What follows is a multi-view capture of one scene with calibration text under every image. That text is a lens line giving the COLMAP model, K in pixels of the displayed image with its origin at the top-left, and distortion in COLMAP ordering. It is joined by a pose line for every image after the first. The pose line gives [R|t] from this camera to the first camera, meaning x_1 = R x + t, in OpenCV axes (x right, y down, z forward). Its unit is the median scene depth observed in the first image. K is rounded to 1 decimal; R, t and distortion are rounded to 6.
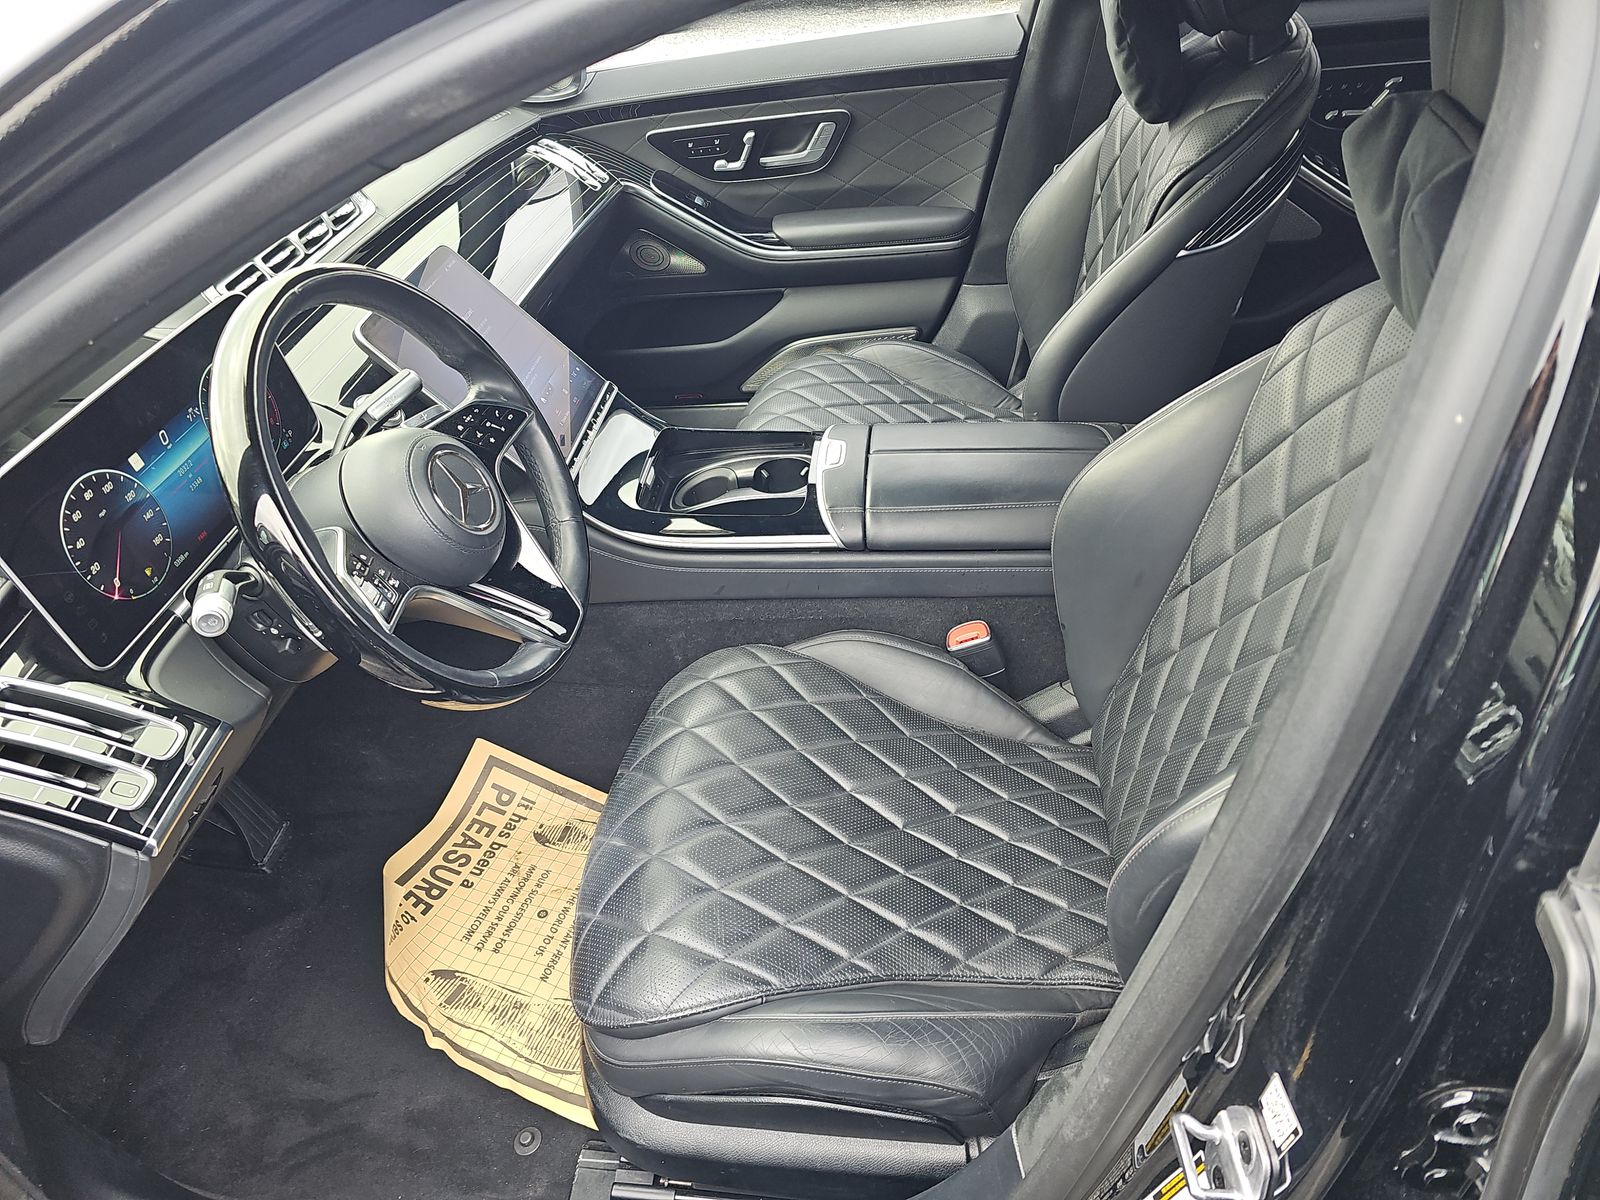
lens RADIAL K [[1053.1, 0, 800.0], [0, 1053.1, 600.0], [0, 0, 1]] dist [0.057069, -0.040994]
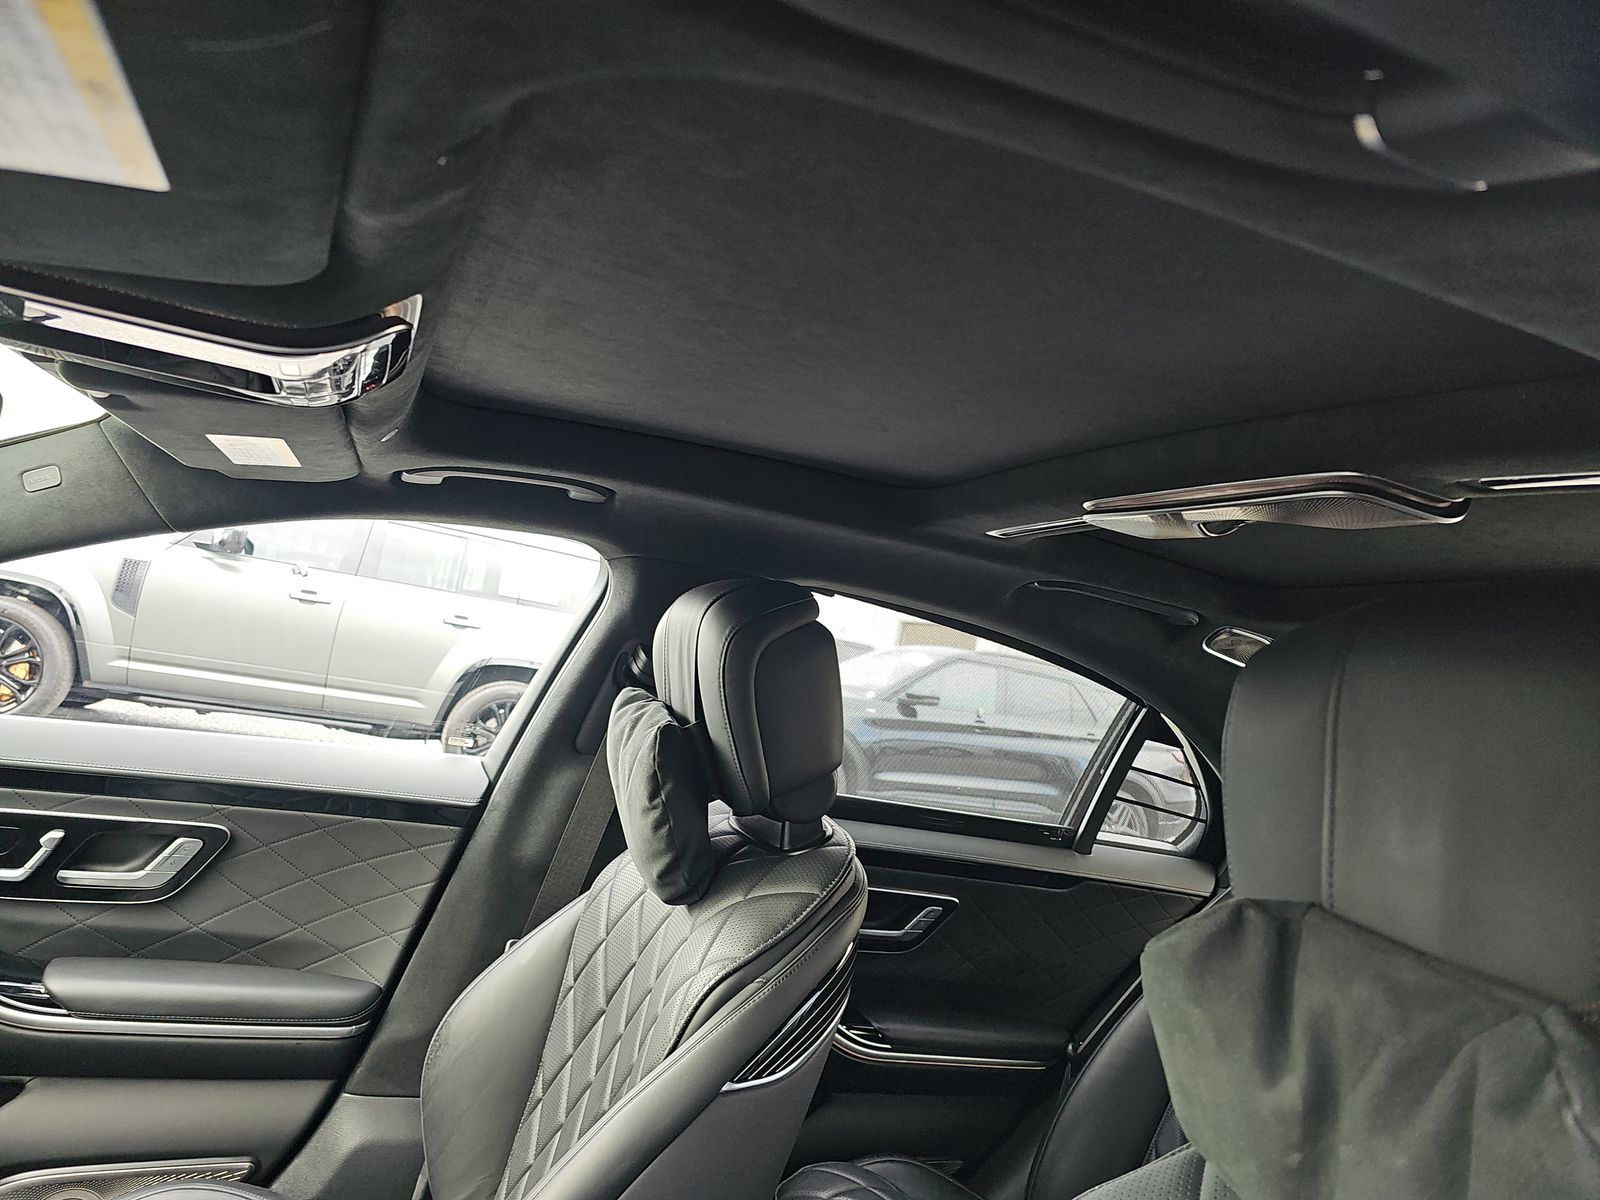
lens RADIAL K [[1053.1, 0, 800.0], [0, 1053.1, 600.0], [0, 0, 1]] dist [0.057069, -0.040994]
pose [[0.837534, 0.291434, 0.462173, -0.010712], [0.082663, 0.768550, -0.634427, -0.094738], [-0.540096, 0.569558, 0.619596, 0.274975]]
